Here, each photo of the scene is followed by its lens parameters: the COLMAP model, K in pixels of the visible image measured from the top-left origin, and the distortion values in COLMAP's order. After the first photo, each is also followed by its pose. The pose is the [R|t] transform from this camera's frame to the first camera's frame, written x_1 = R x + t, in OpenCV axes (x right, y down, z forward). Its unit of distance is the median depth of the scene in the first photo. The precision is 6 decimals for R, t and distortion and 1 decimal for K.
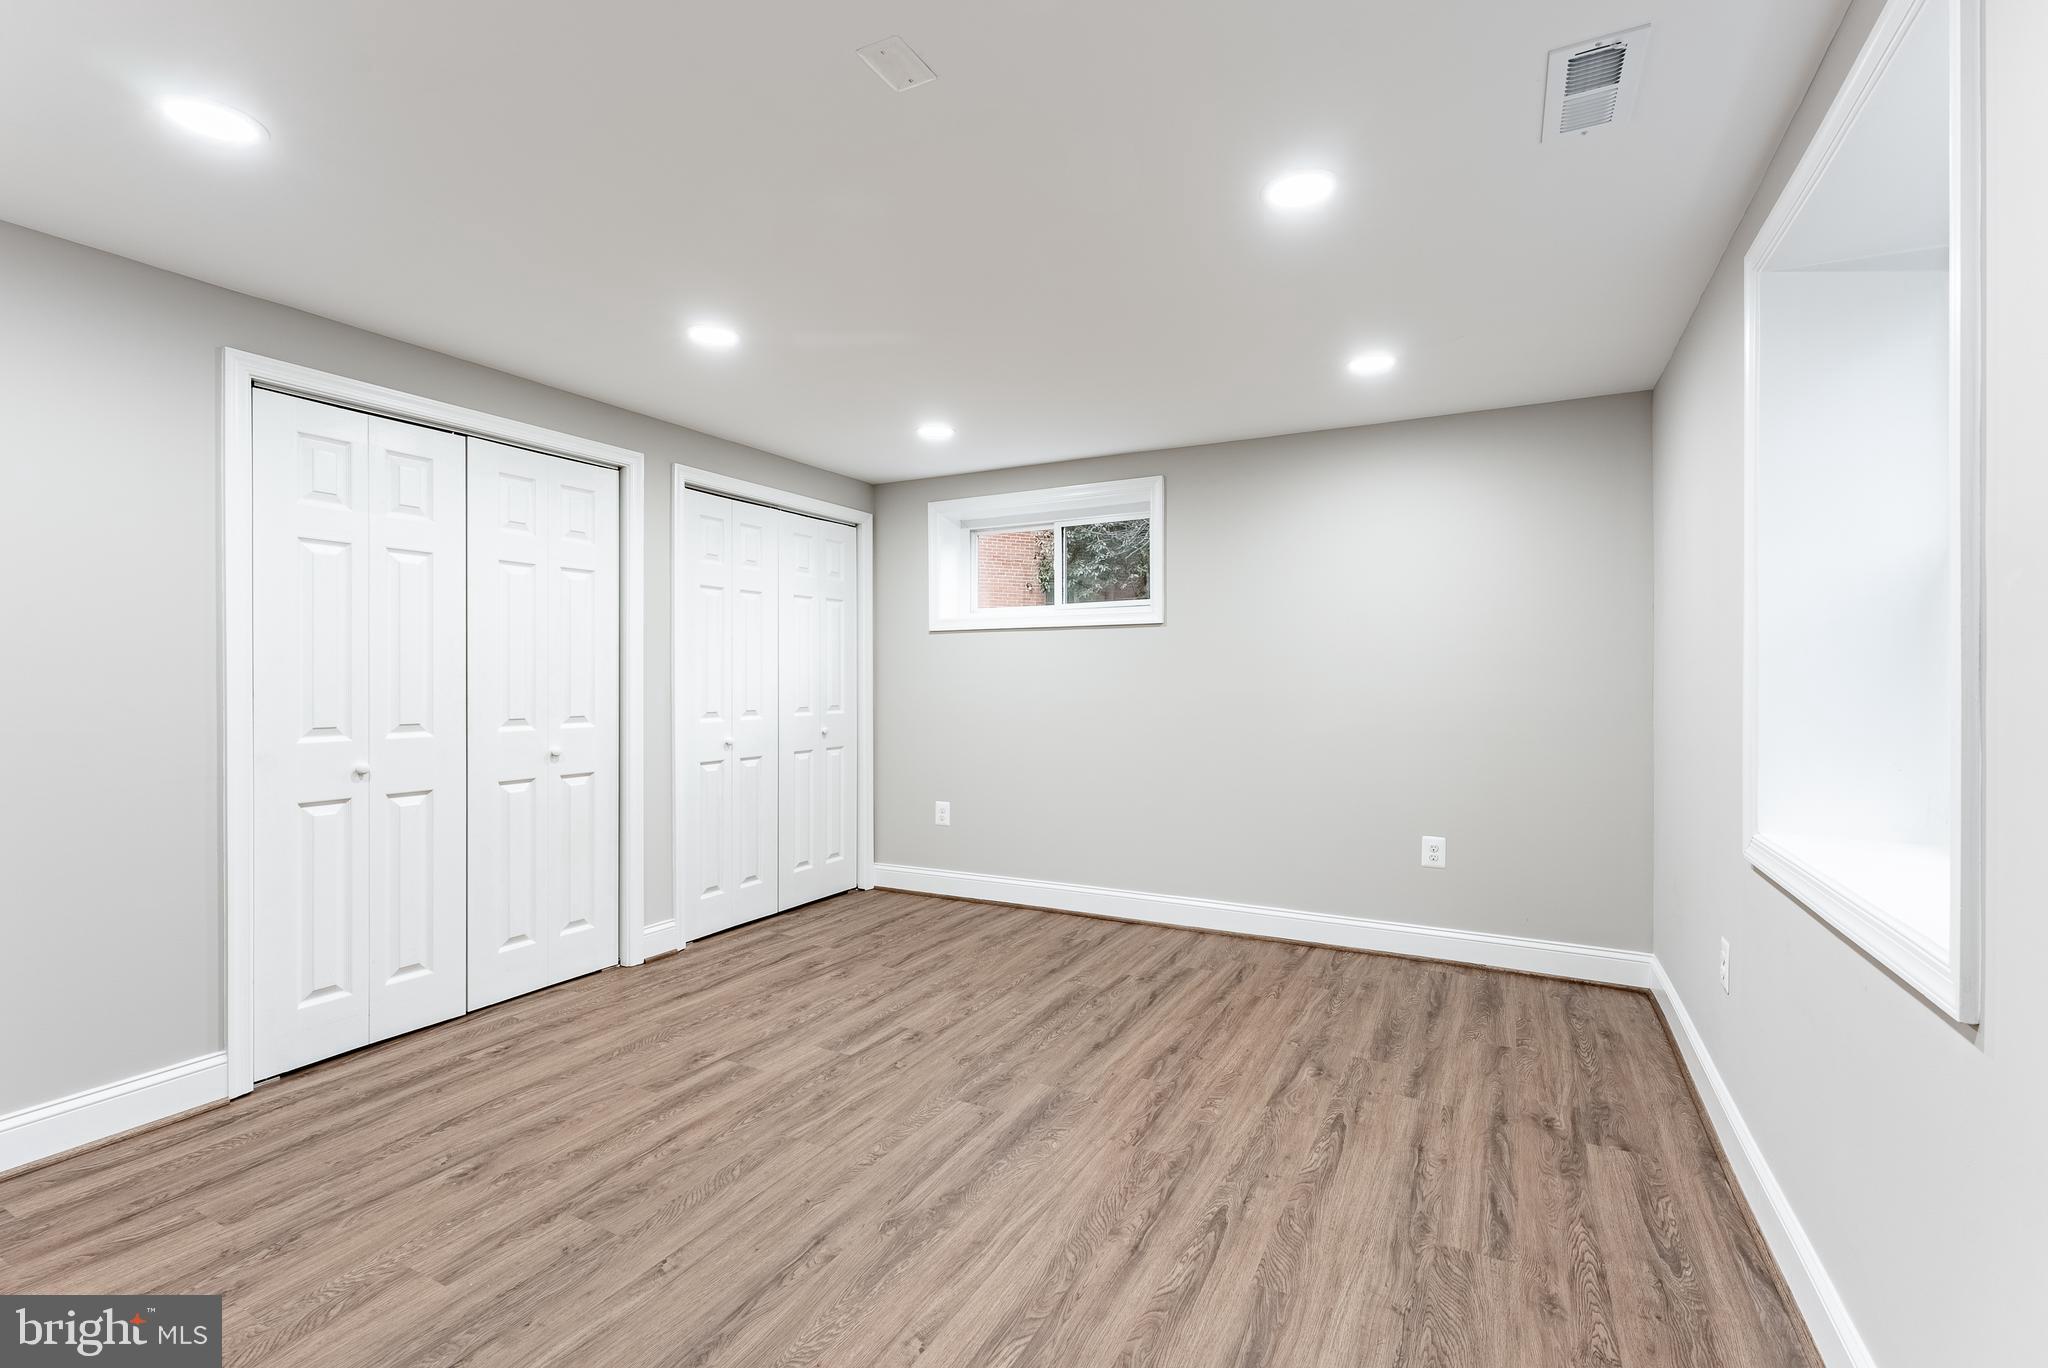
lens RADIAL K [[918.6, 0, 1025.0], [0, 918.6, 676.0], [0, 0, 1]] dist [0.000155, -0.000721]
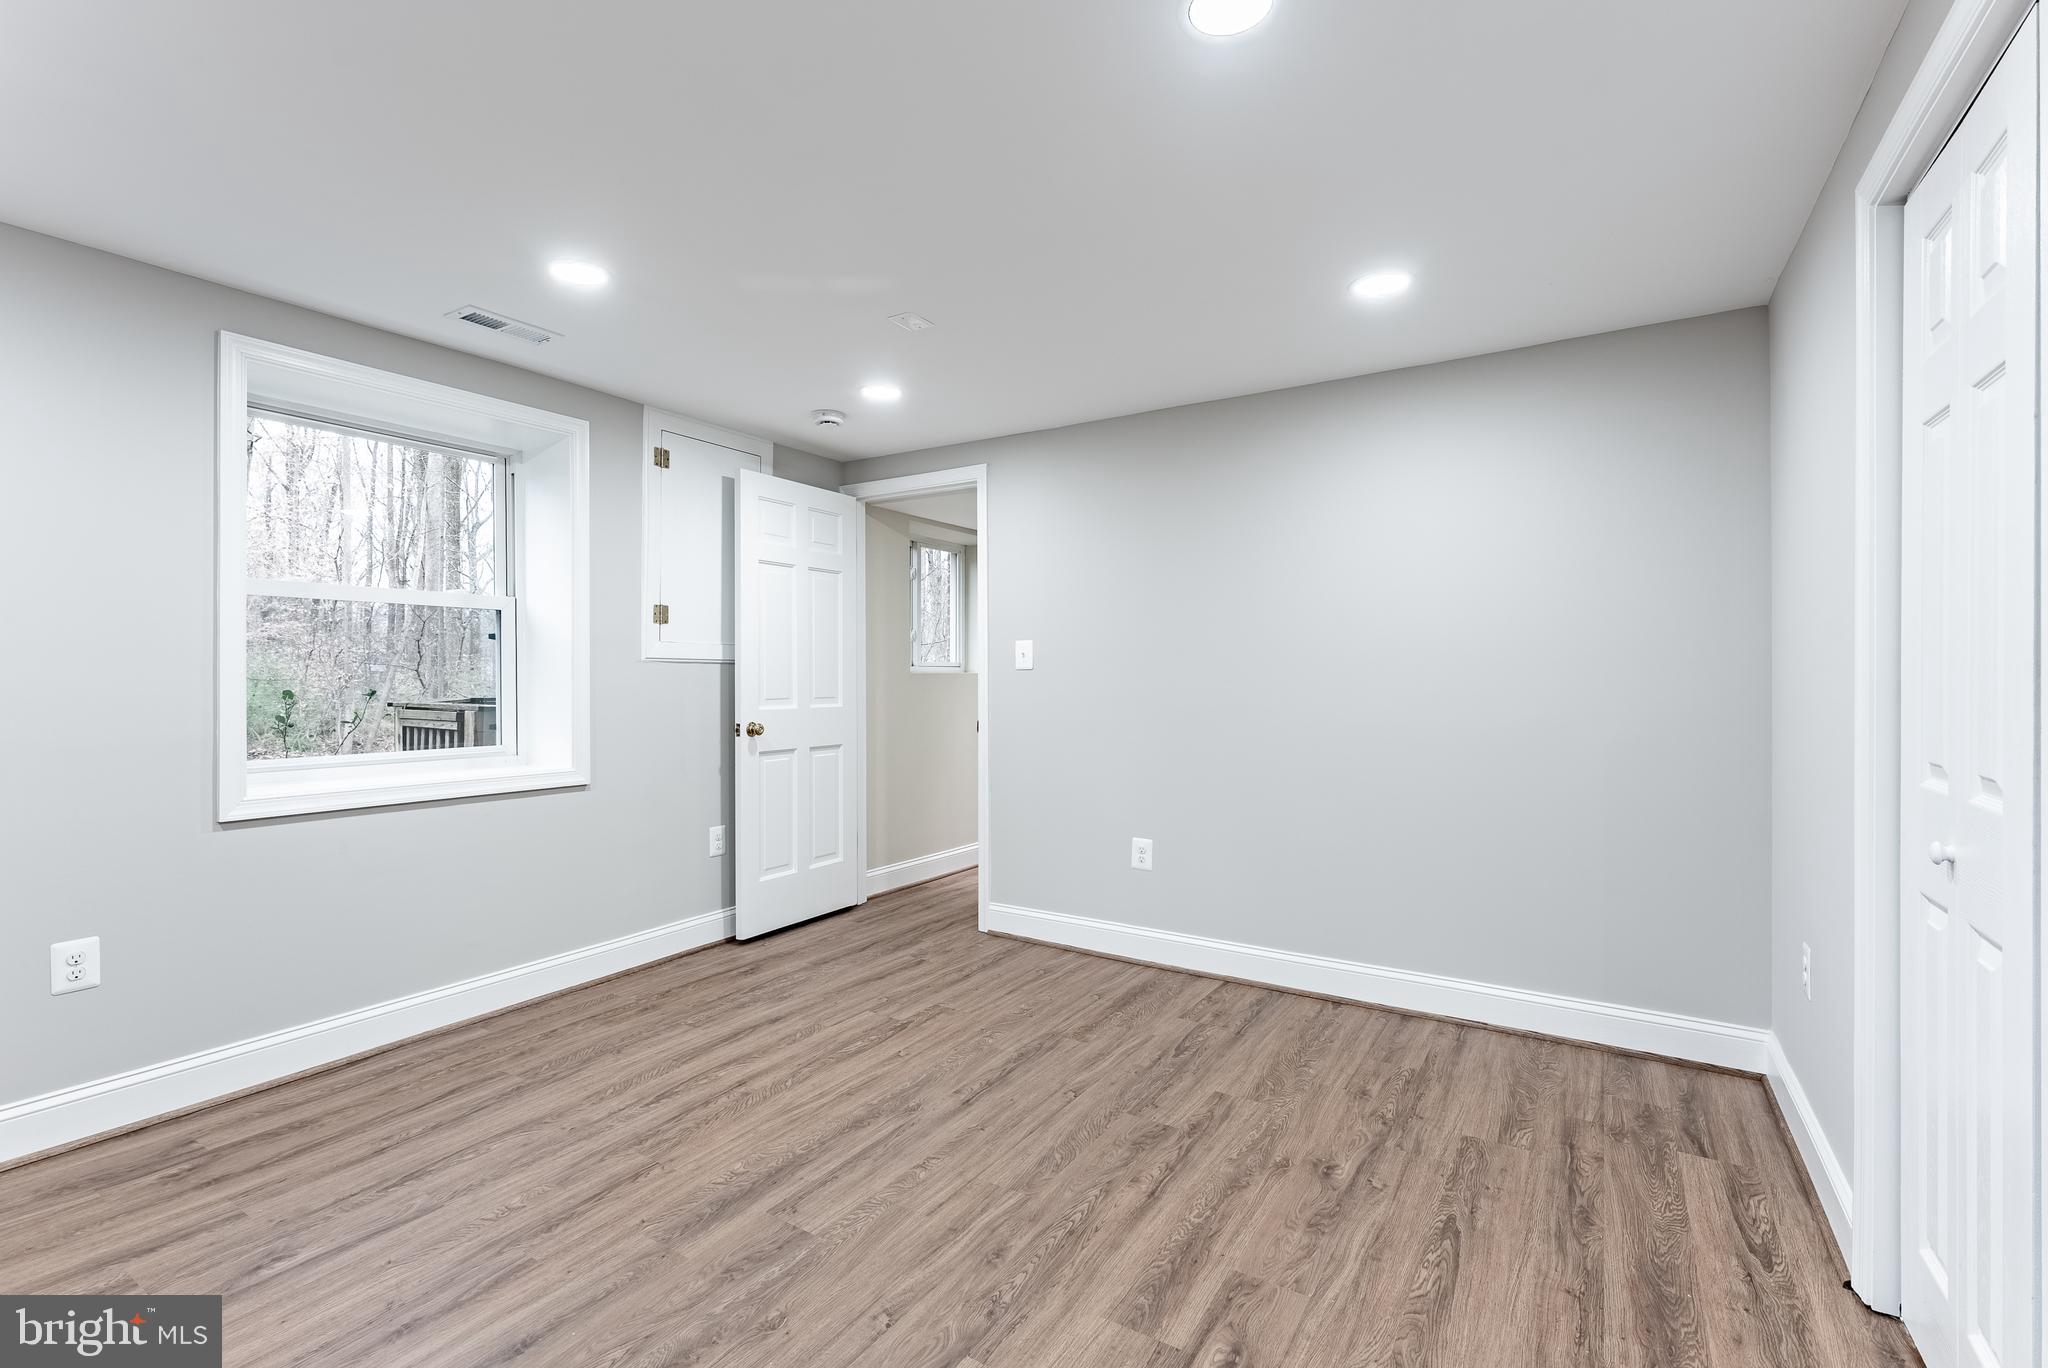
lens RADIAL K [[922.6, 0, 985.3], [0, 922.6, 681.7], [0, 0, 1]] dist [-0.000902, -0.000357]
pose [[-0.994922, 0.000792, 0.100644, -0.250067], [0.001009, 0.999997, 0.002098, 0.005493], [-0.100642, 0.002189, -0.994920, 1.505553]]
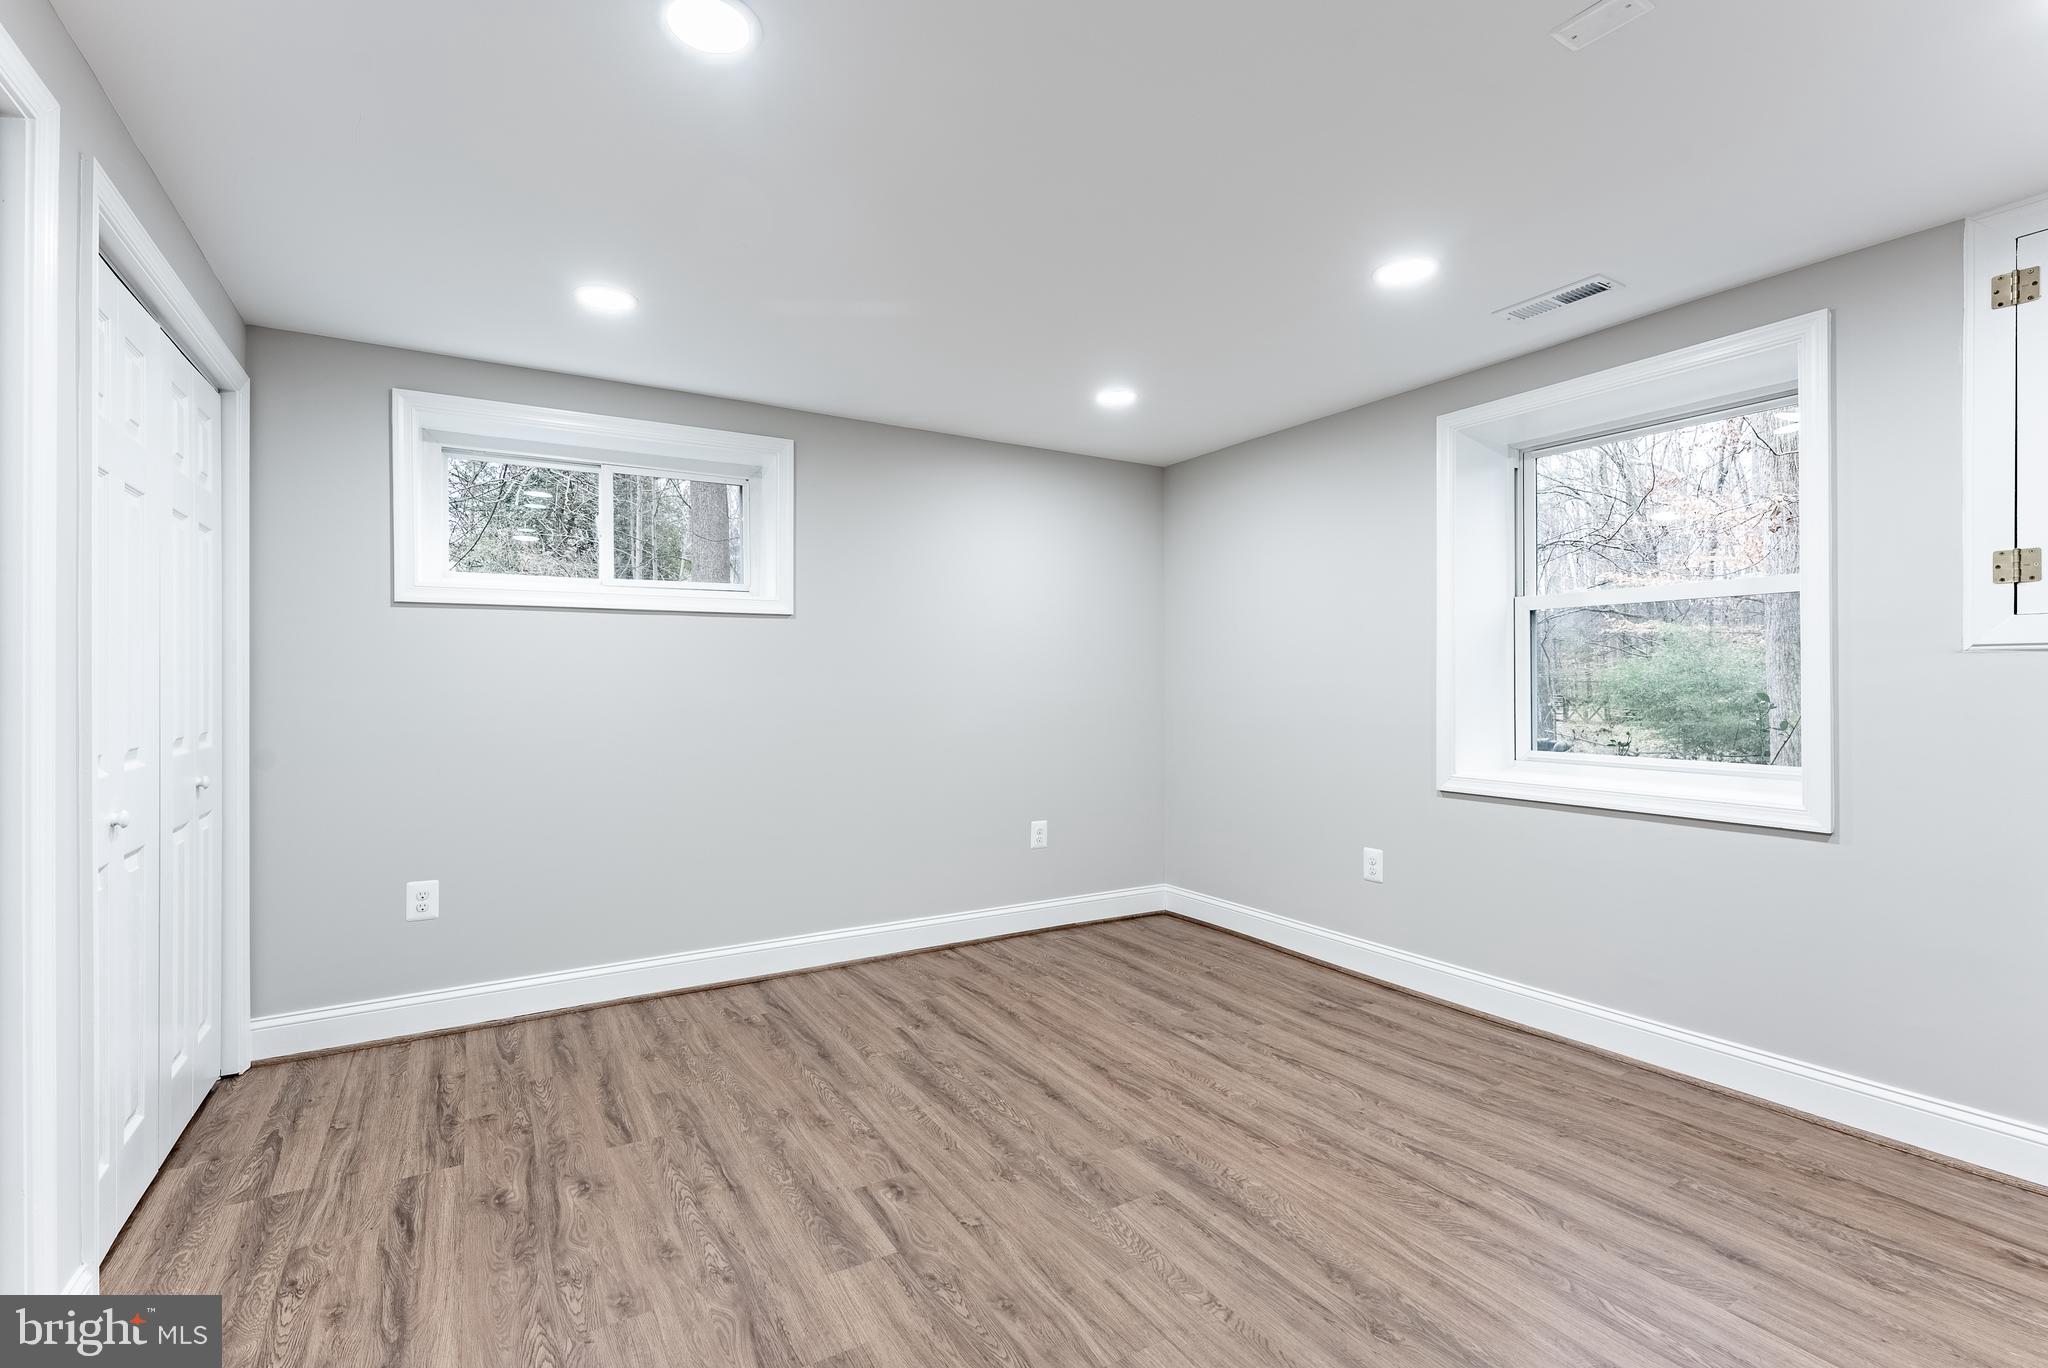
lens RADIAL K [[918.6, 0, 1025.0], [0, 918.6, 676.0], [0, 0, 1]] dist [0.000155, -0.000721]
pose [[0.510798, 0.005785, 0.859681, -0.689133], [-0.001080, 0.999981, -0.006087, 0.005750], [-0.859700, 0.002181, 0.510794, 0.569049]]
